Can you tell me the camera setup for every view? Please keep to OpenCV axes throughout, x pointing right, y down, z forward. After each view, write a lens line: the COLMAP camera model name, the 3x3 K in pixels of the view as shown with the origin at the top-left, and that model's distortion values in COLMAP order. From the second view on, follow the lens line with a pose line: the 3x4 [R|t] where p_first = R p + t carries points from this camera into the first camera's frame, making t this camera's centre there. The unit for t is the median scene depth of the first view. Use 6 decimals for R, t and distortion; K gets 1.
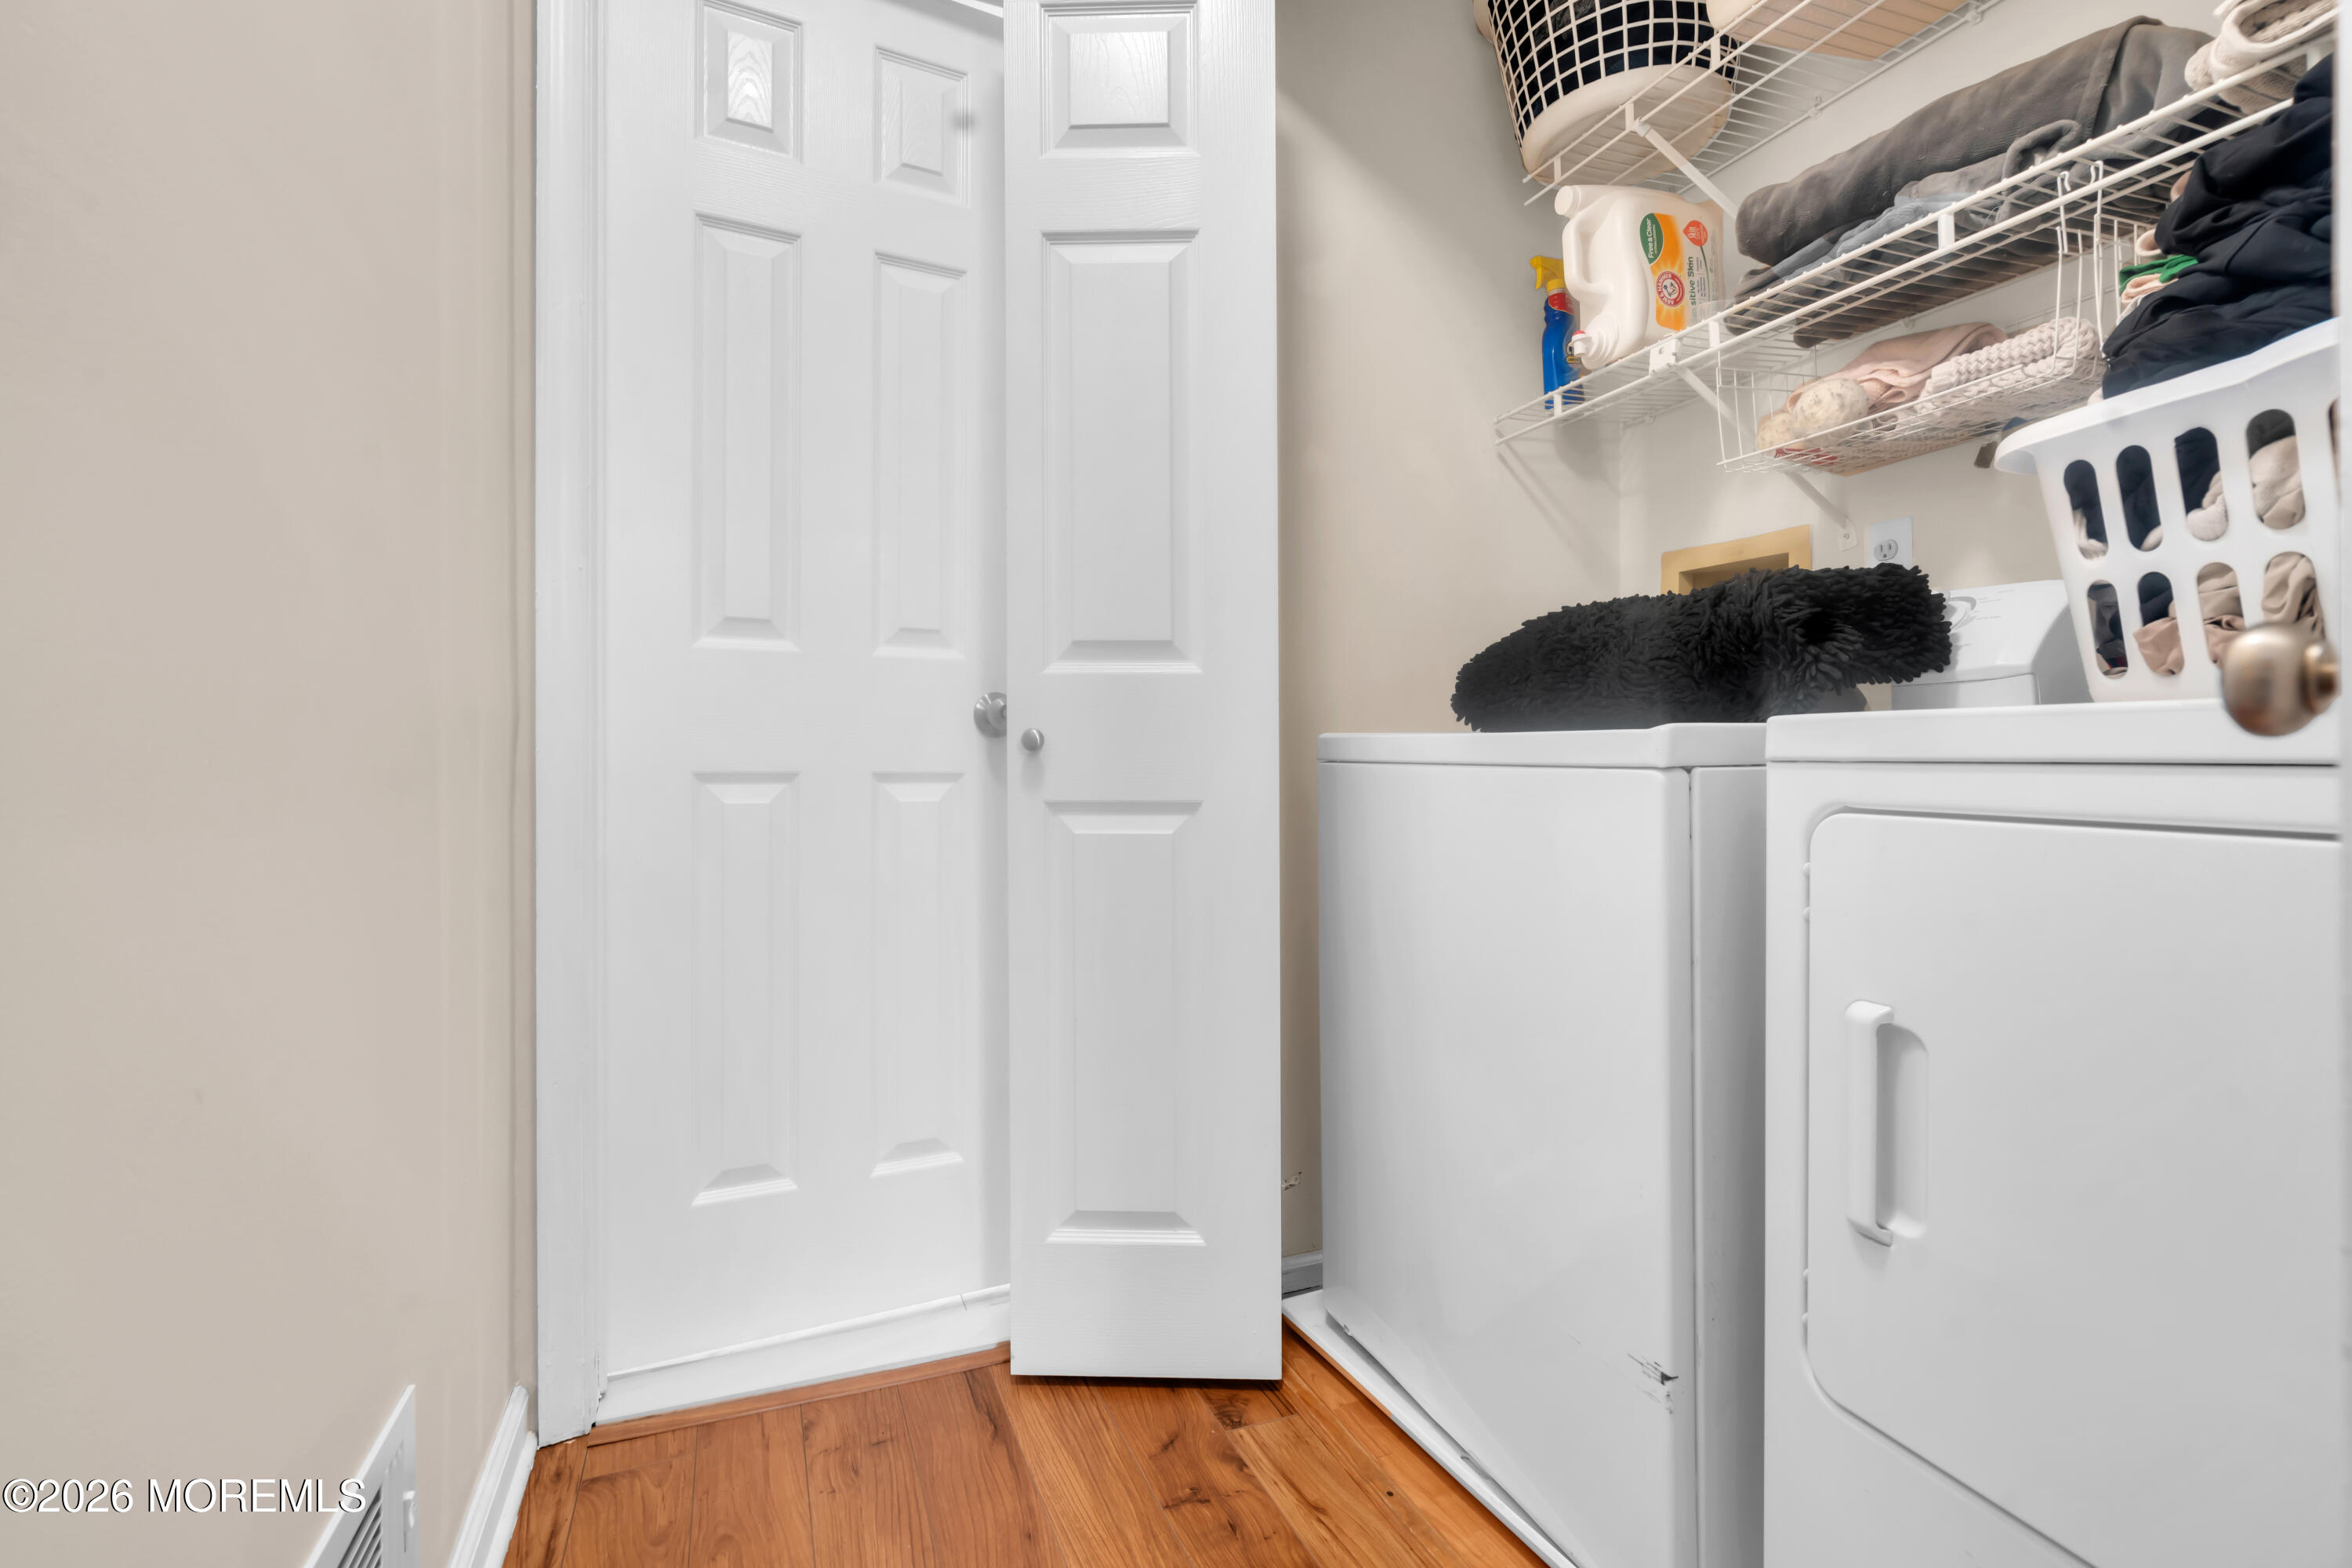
lens RADIAL K [[998.5, 0, 1184.1], [0, 998.5, 768.1], [0, 0, 1]] dist [0.000021, -0.000061]
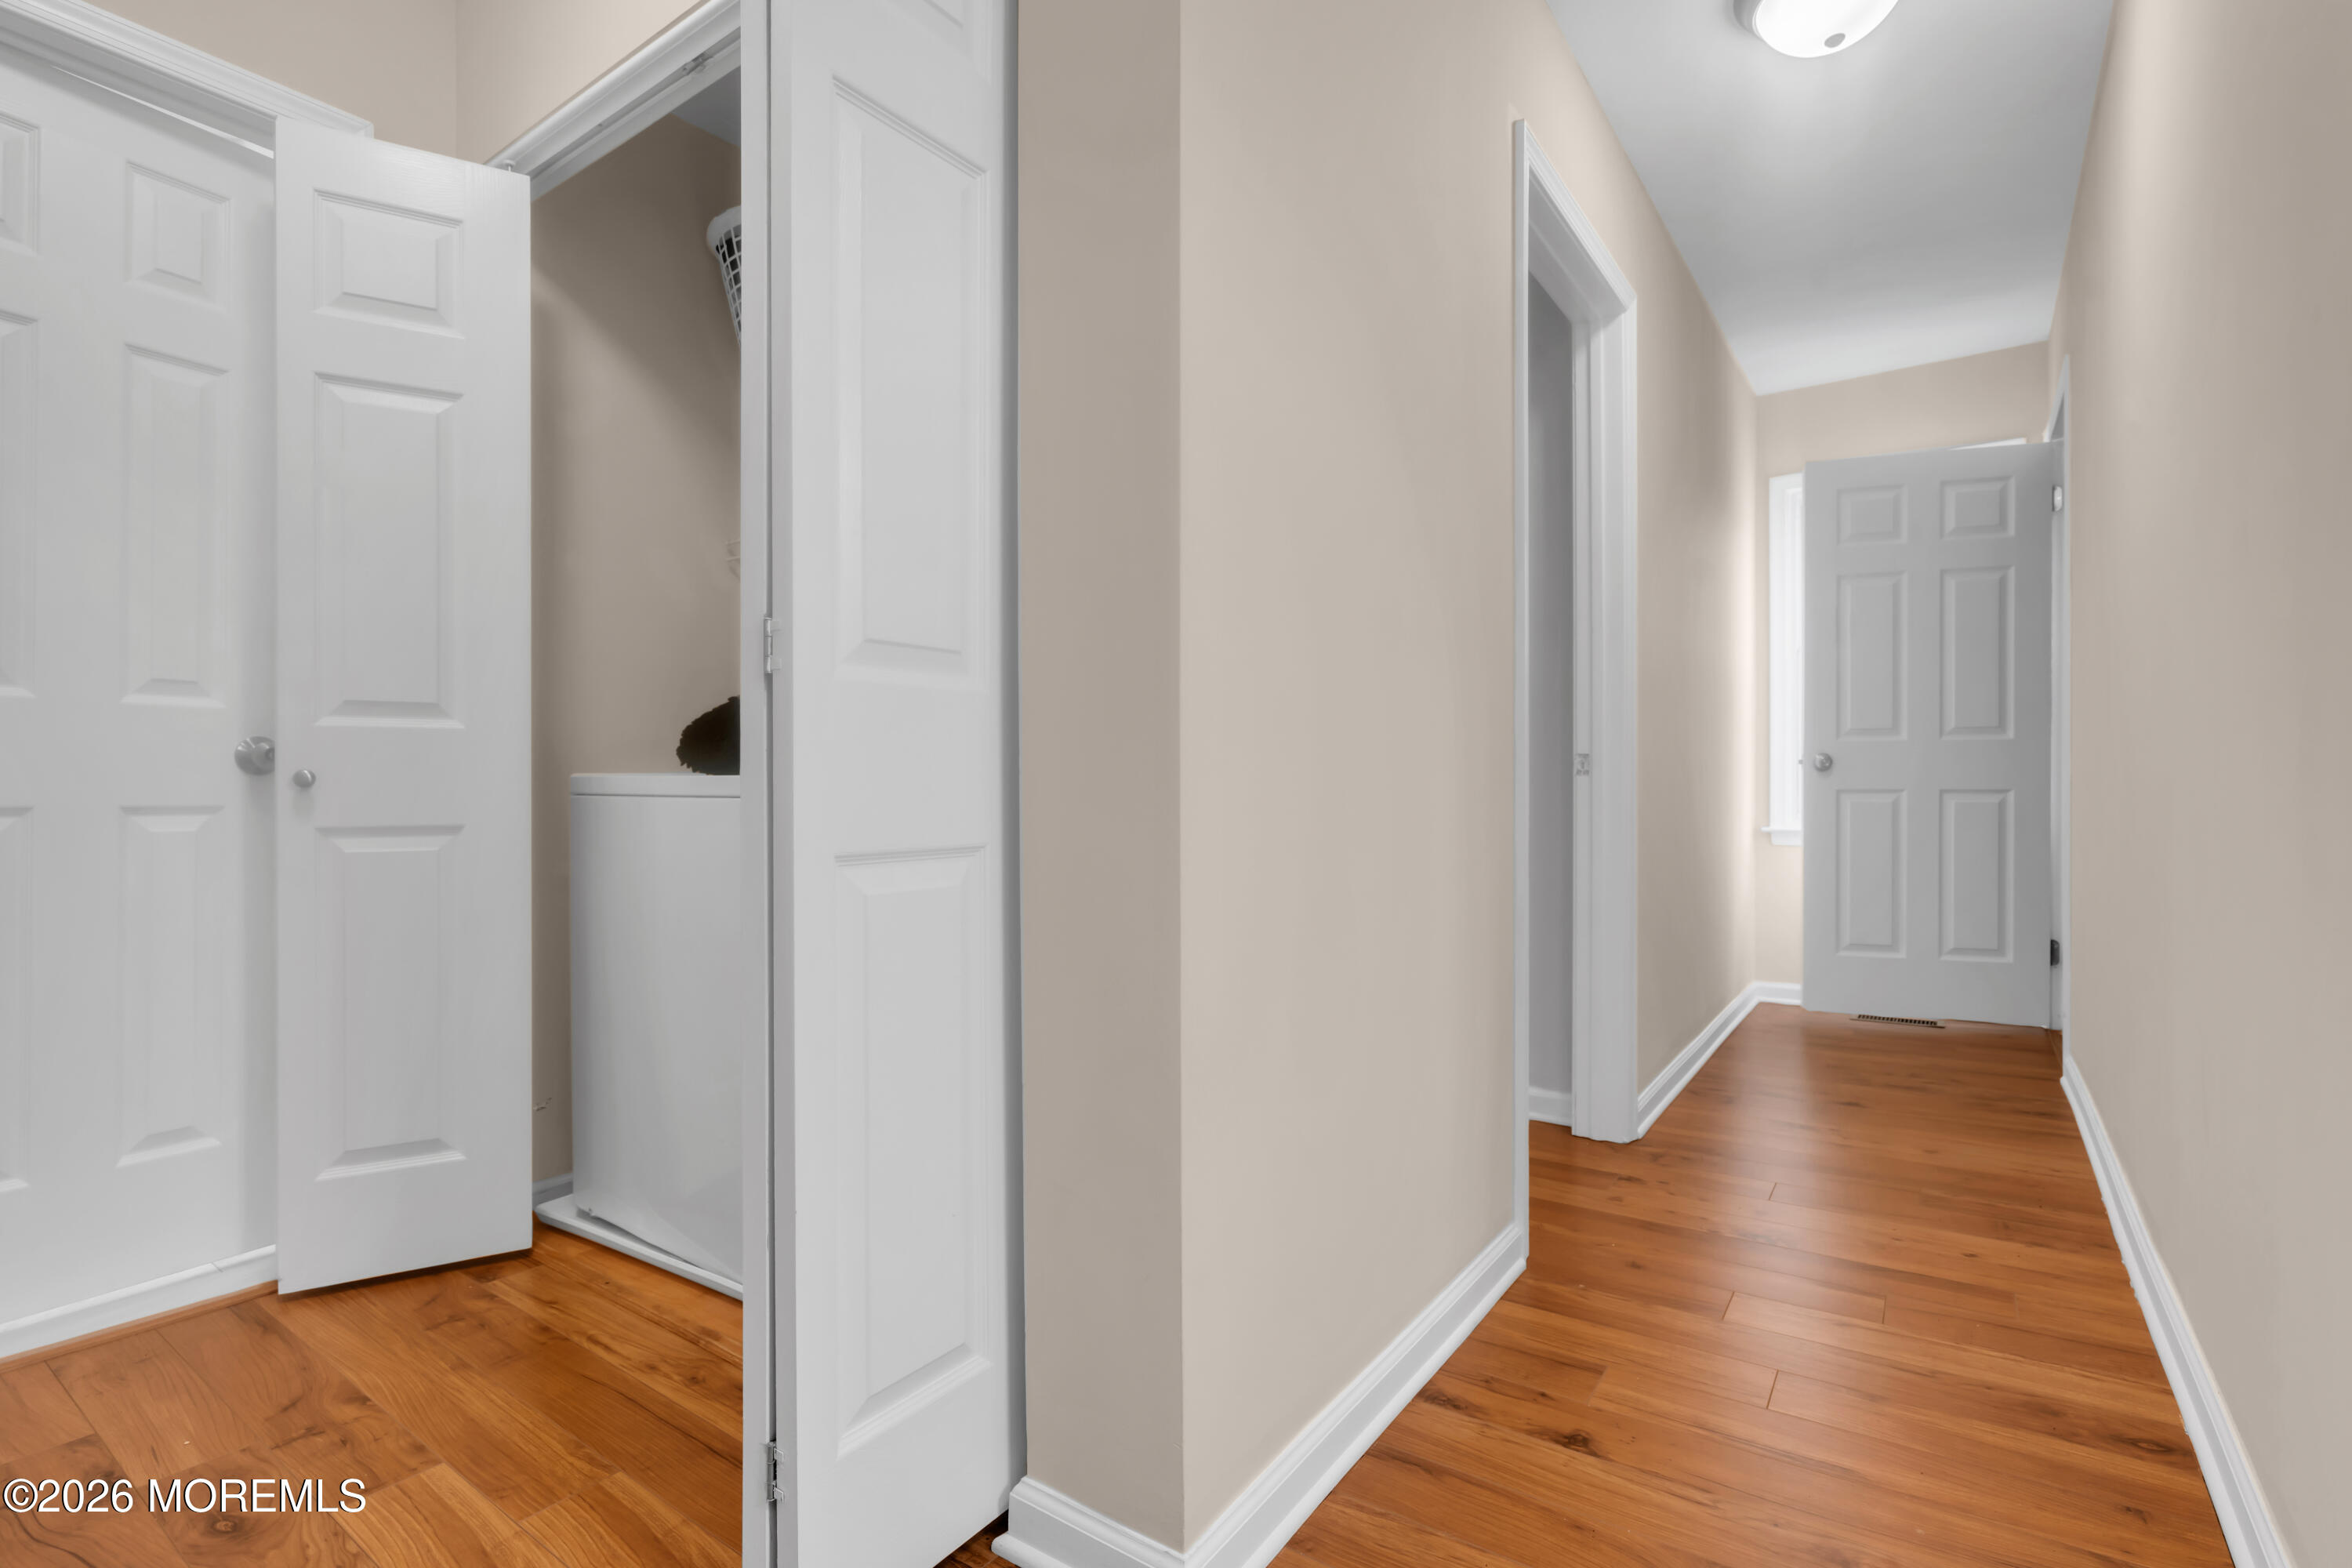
lens RADIAL K [[1090.3, 0, 1157.7], [0, 1090.3, 780.6], [0, 0, 1]] dist [-0.003131, 0.001667]
pose [[0.851348, 0.002650, 0.524595, 0.042227], [0.007086, 0.999838, -0.016551, 0.004384], [-0.524553, 0.017808, 0.851191, -0.707000]]
